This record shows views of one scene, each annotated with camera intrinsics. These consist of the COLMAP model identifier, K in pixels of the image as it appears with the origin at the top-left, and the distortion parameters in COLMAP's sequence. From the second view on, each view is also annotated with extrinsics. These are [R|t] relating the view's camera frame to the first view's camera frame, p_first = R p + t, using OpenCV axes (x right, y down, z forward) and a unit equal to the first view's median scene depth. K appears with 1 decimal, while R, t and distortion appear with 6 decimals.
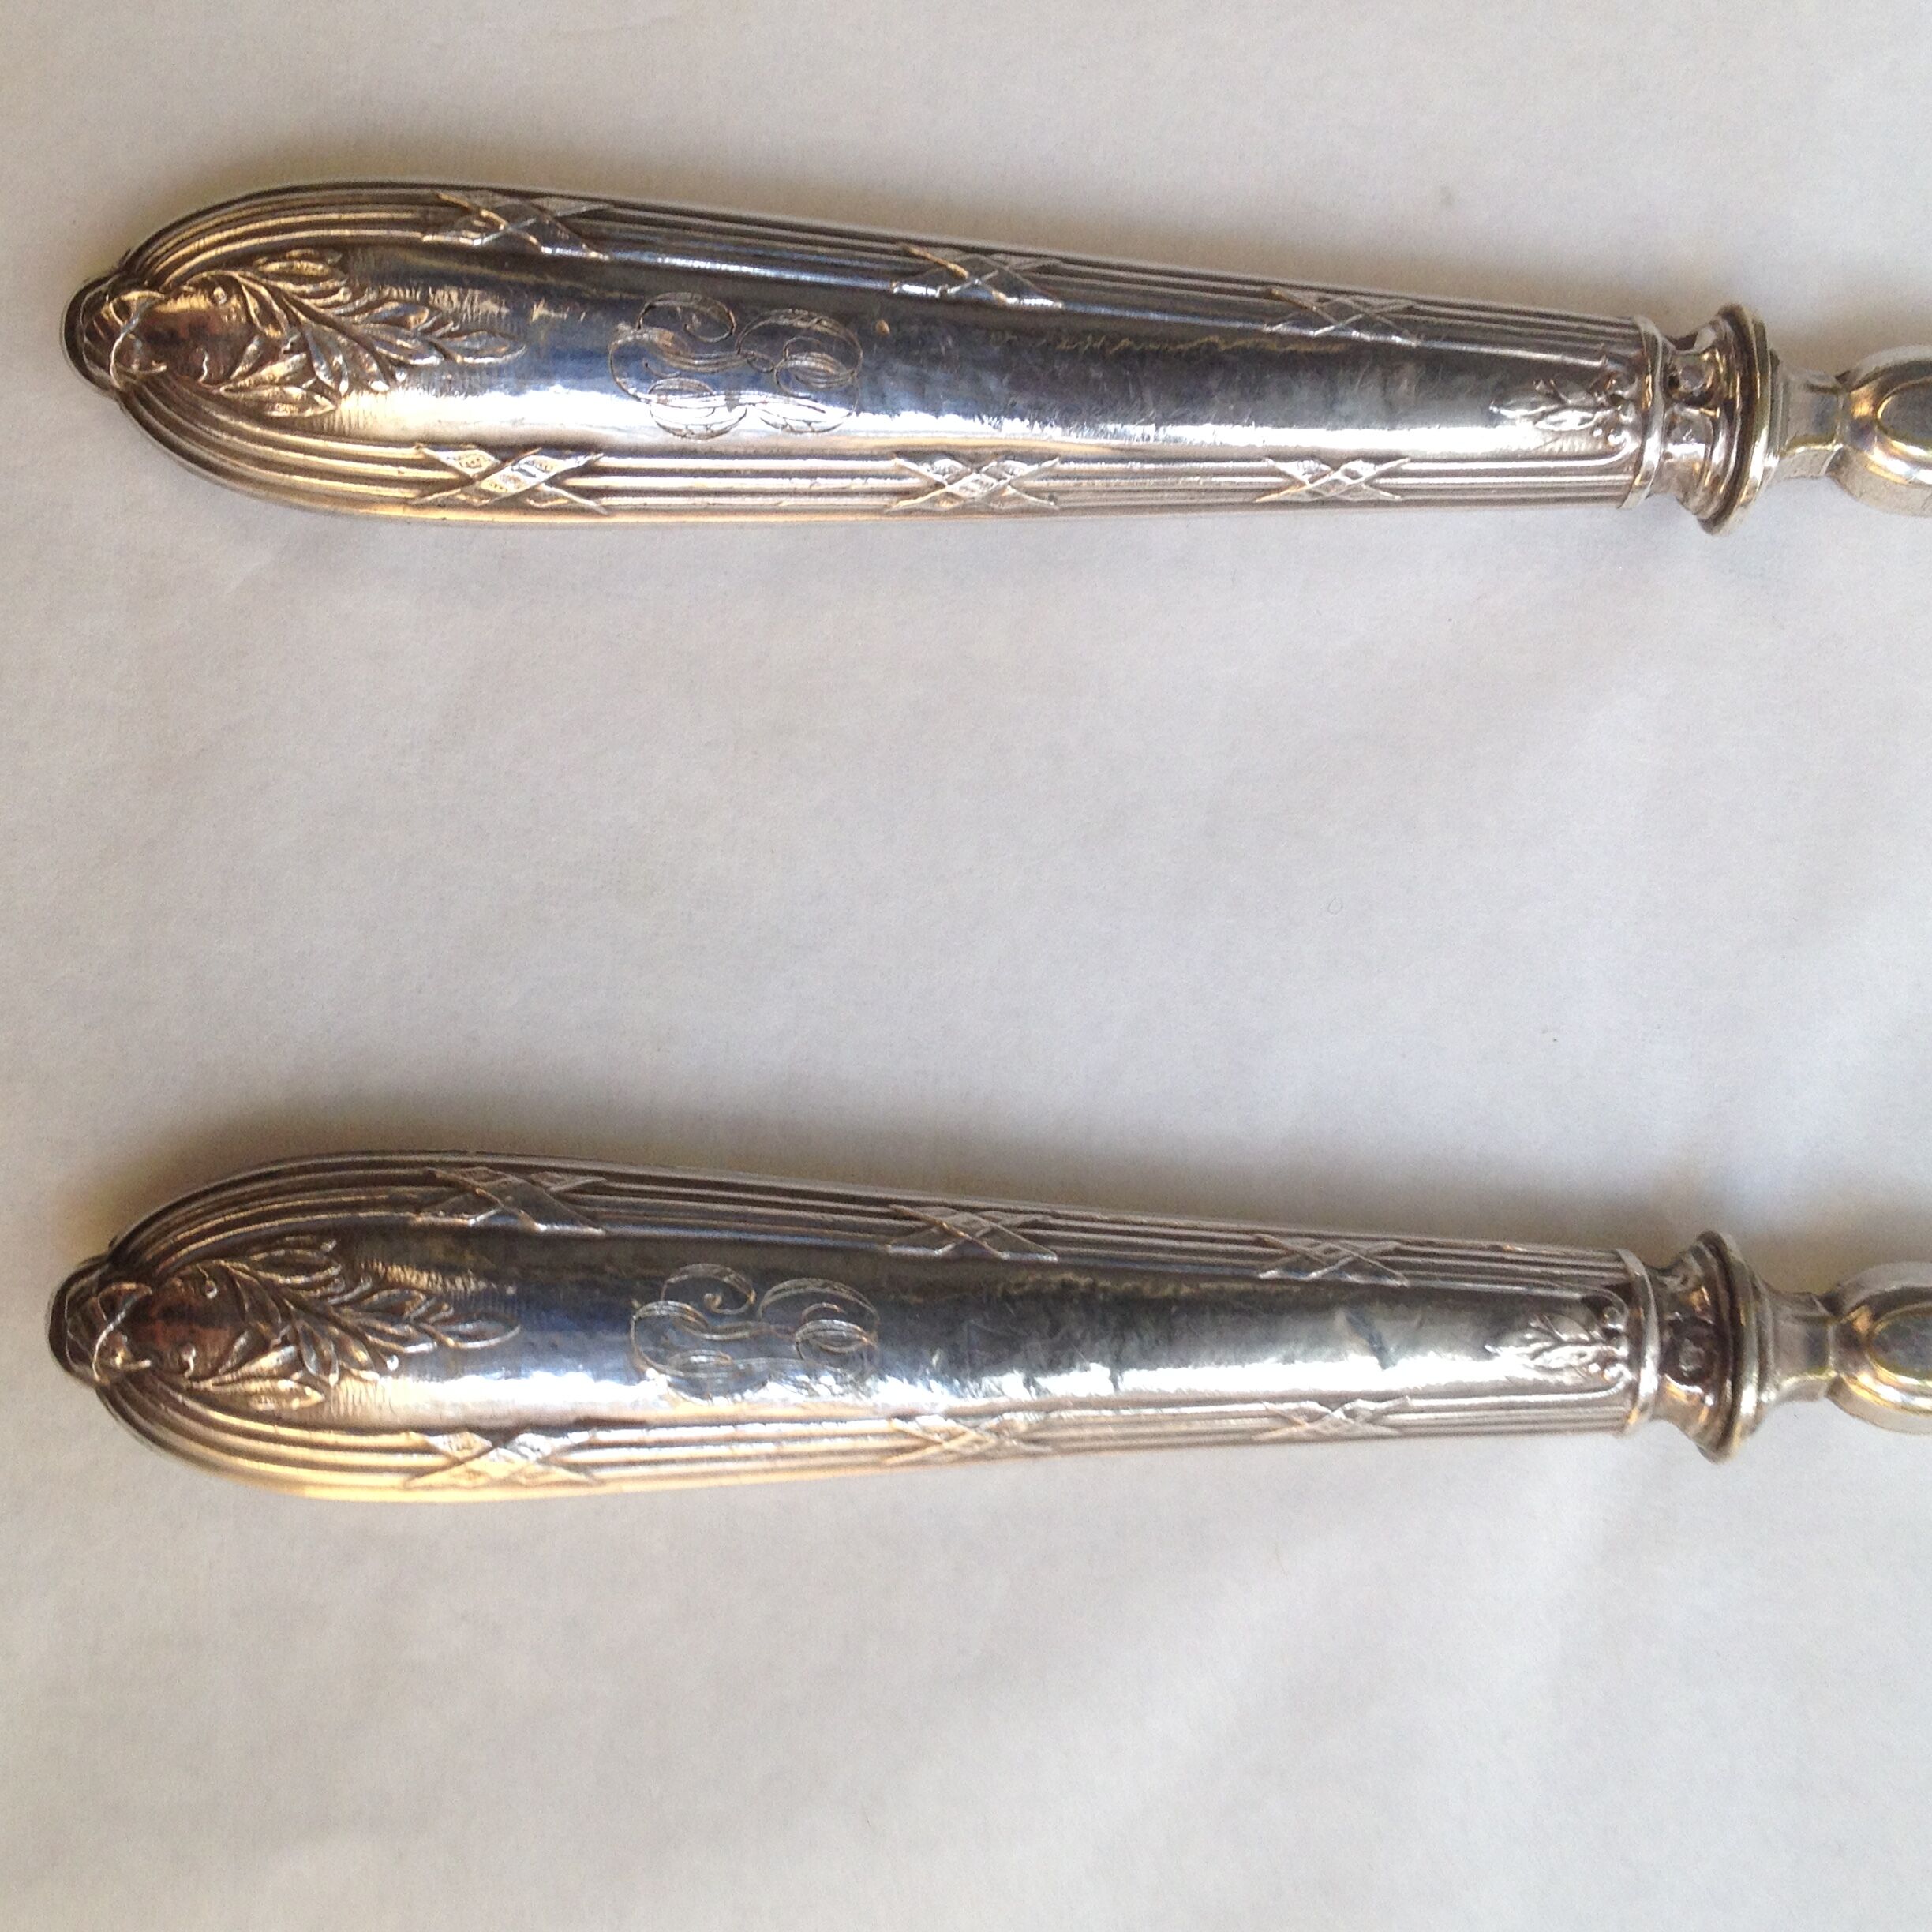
lens RADIAL K [[2893.0, 0, 892.1], [0, 2893.0, 991.5], [0, 0, 1]] dist [0.138567, -0.509868]
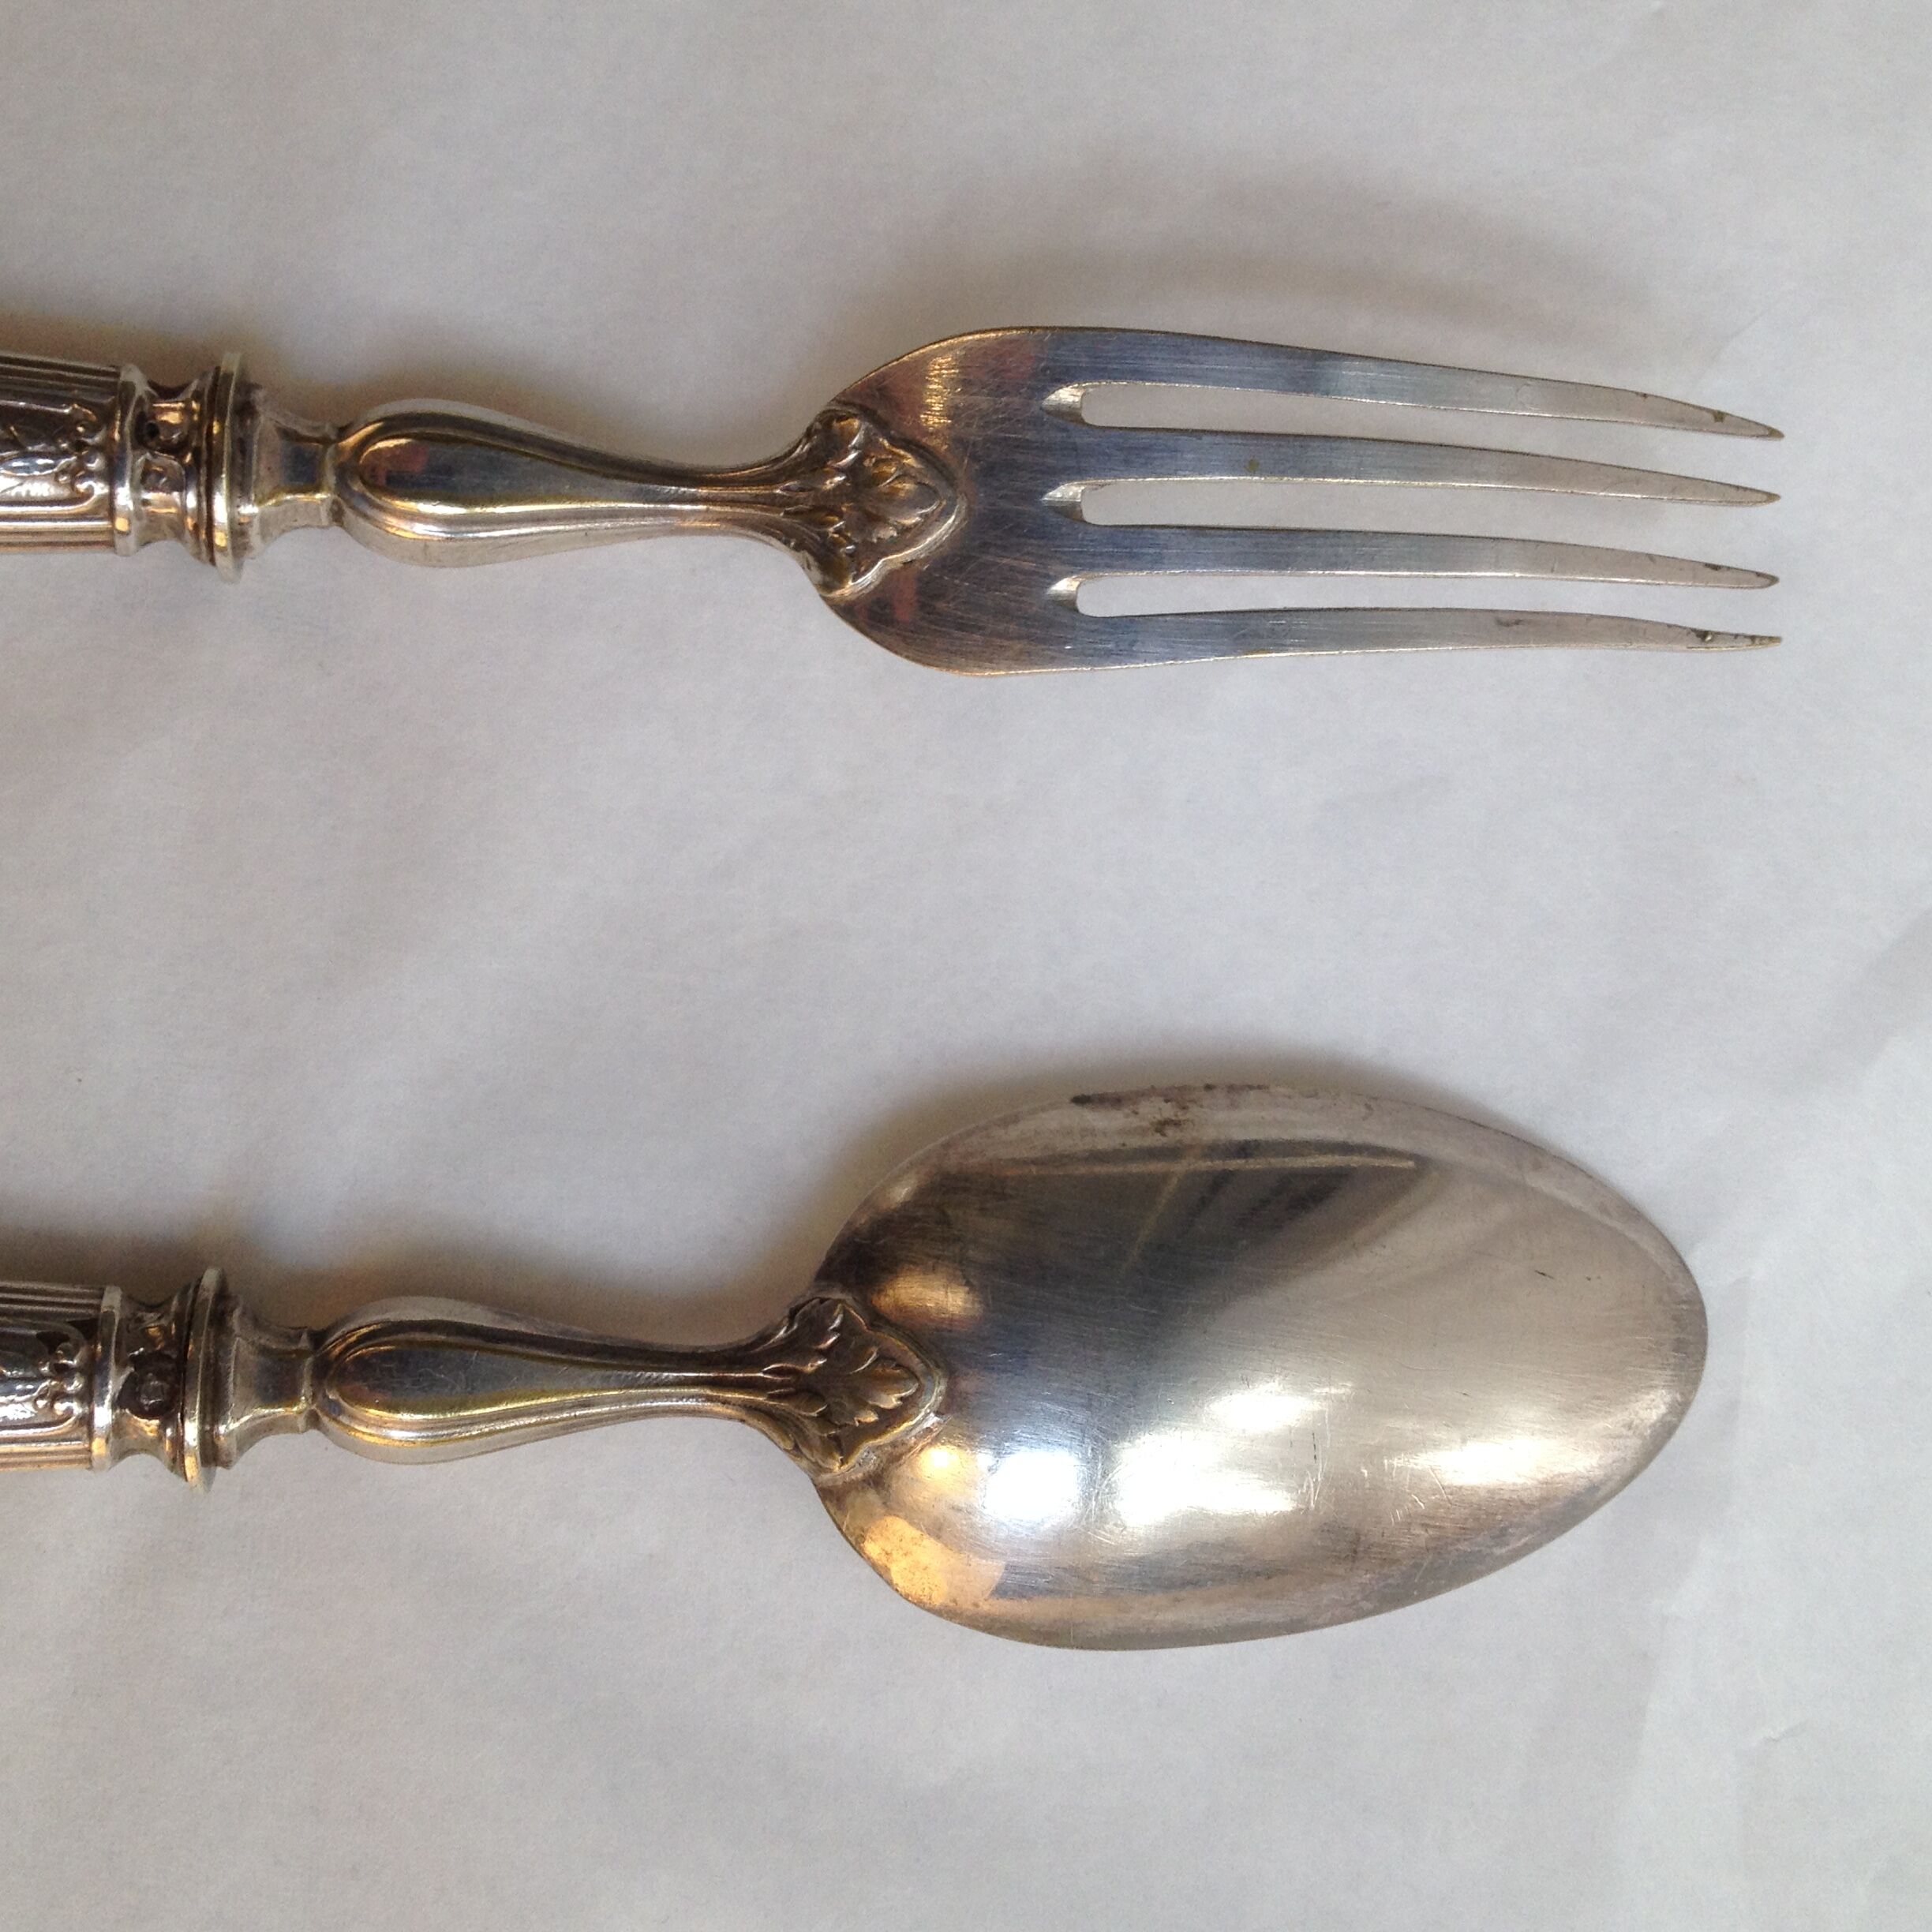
lens RADIAL K [[2893.0, 0, 892.1], [0, 2893.0, 991.5], [0, 0, 1]] dist [0.138567, -0.509868]
pose [[0.998481, 0.000078, 0.055090, 0.493597], [0.000514, 0.999942, -0.010742, -0.002518], [-0.055088, 0.010754, 0.998424, -0.027230]]
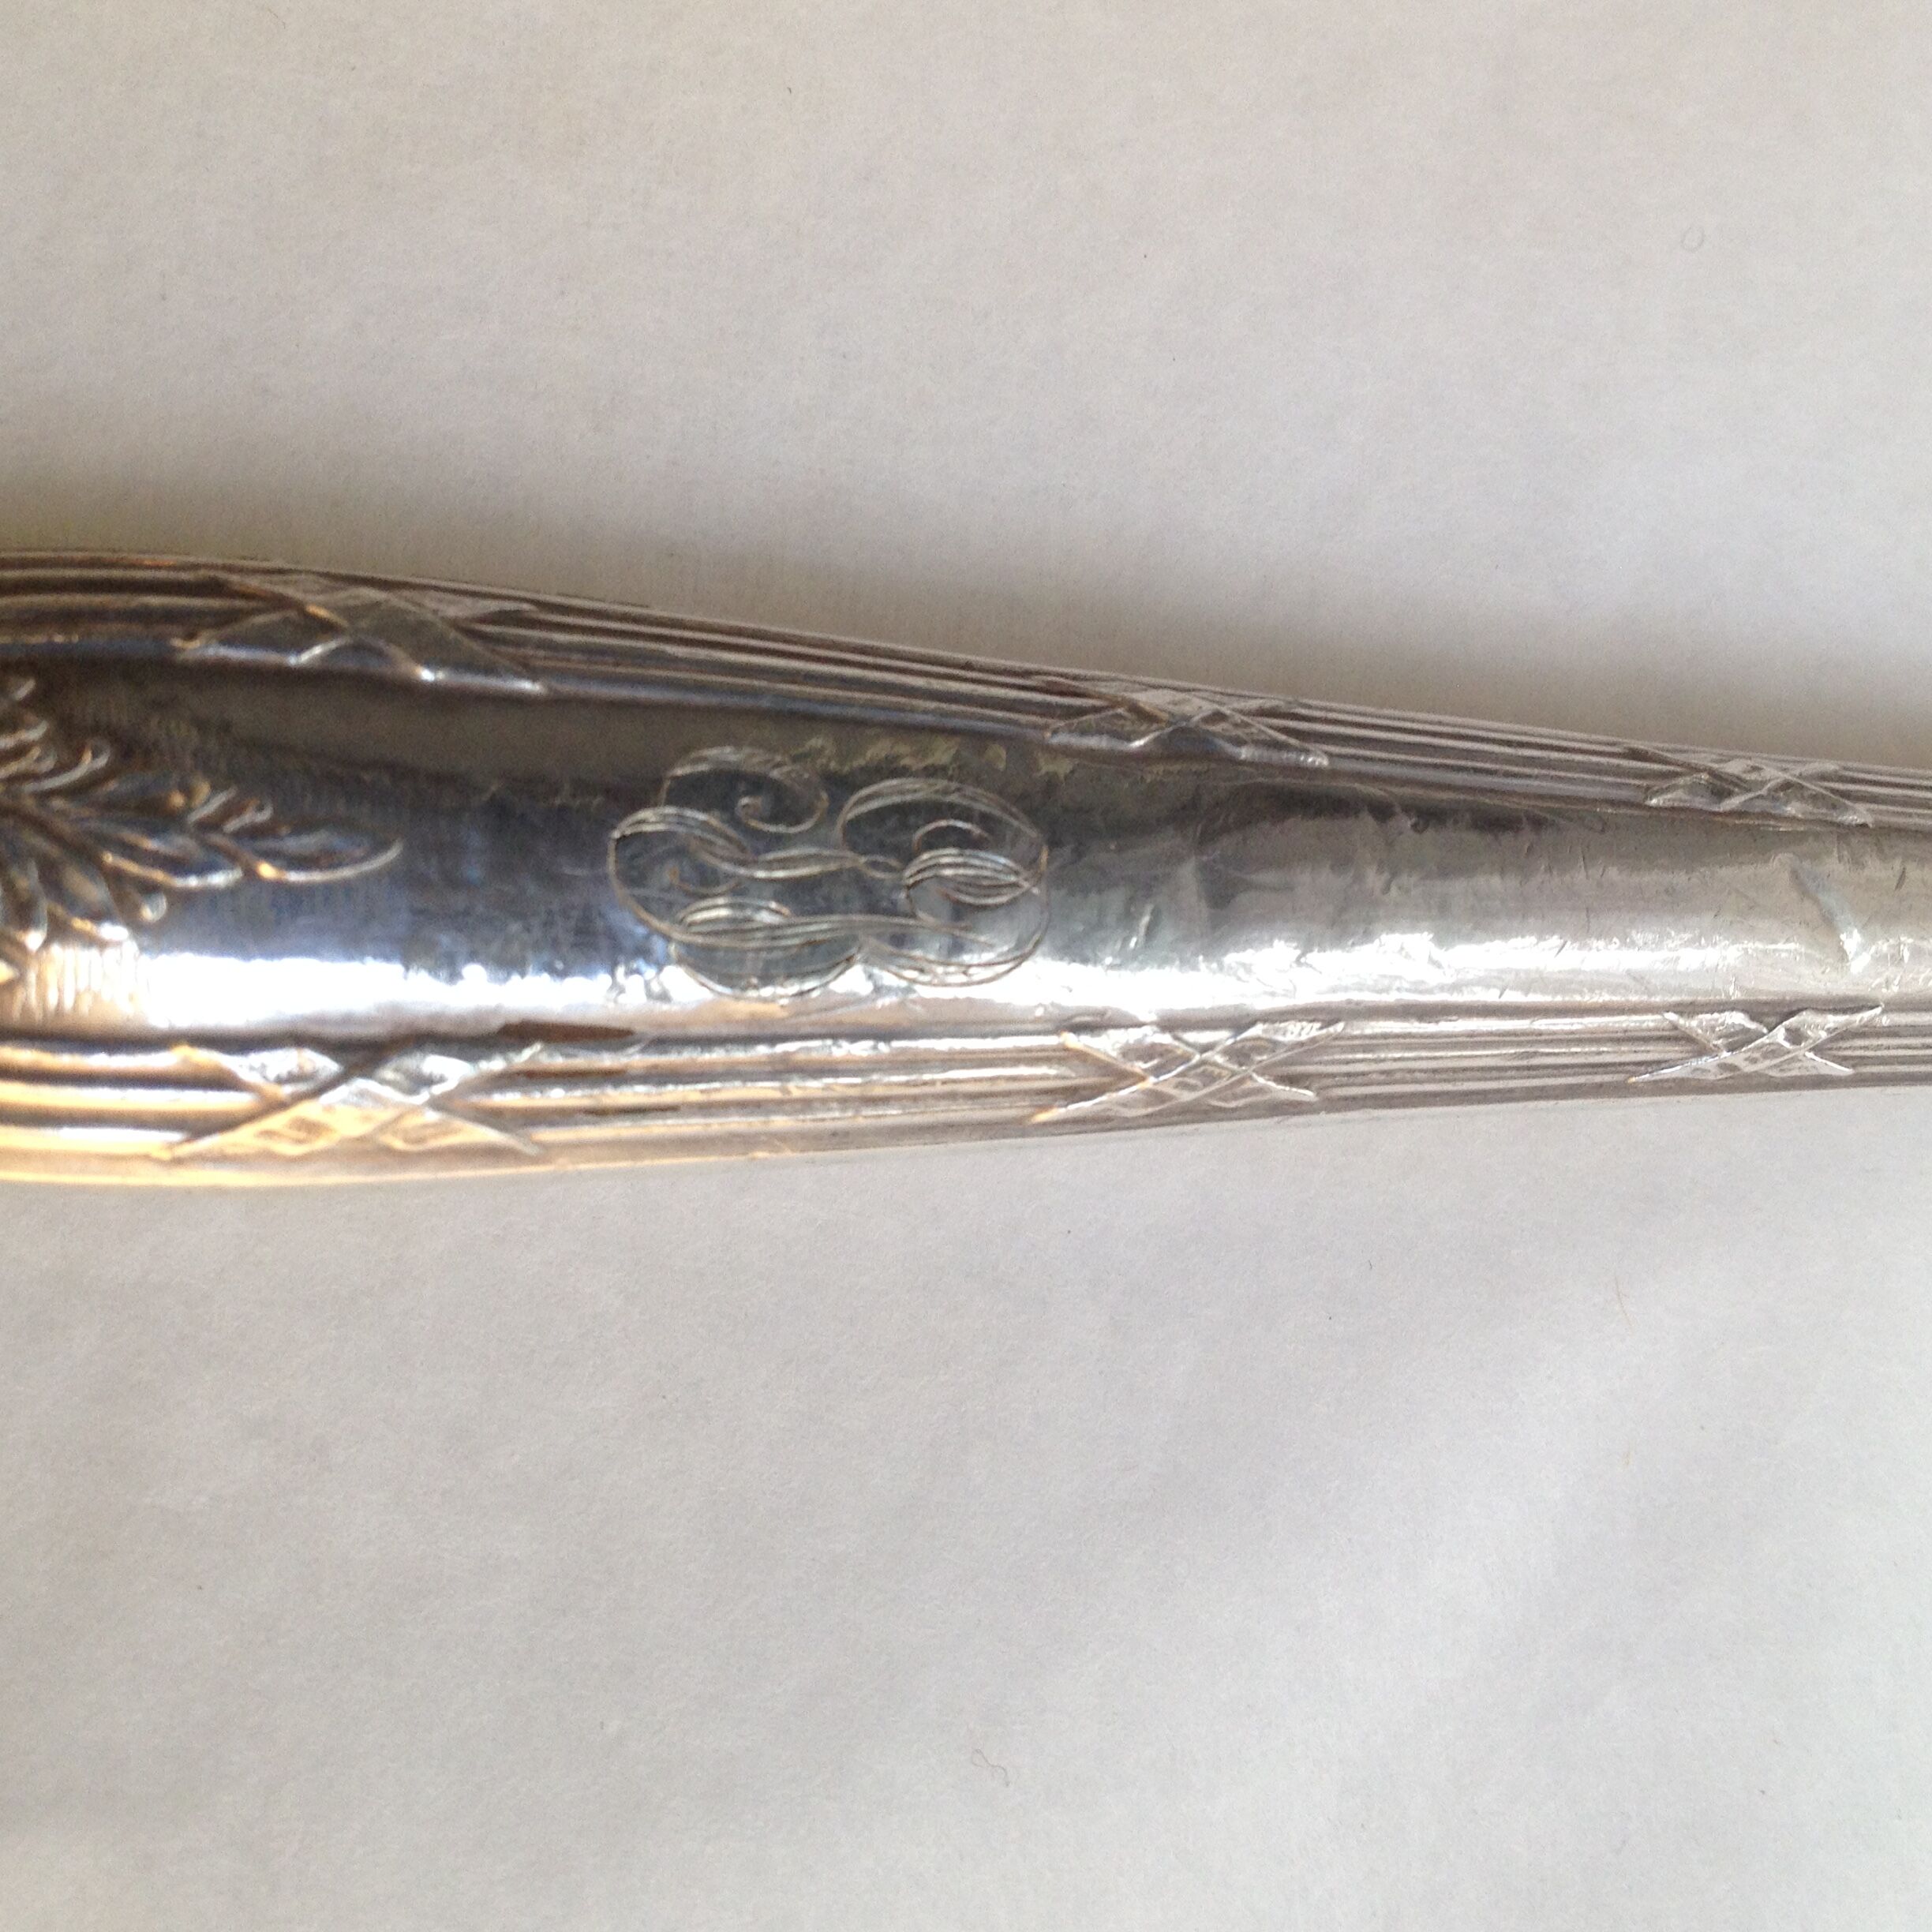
lens RADIAL K [[2893.0, 0, 892.1], [0, 2893.0, 991.5], [0, 0, 1]] dist [0.138567, -0.509868]
pose [[0.984777, -0.002079, 0.173807, -0.130044], [0.005552, 0.999795, -0.019493, 0.150640], [-0.173731, 0.020162, 0.984587, 0.457698]]
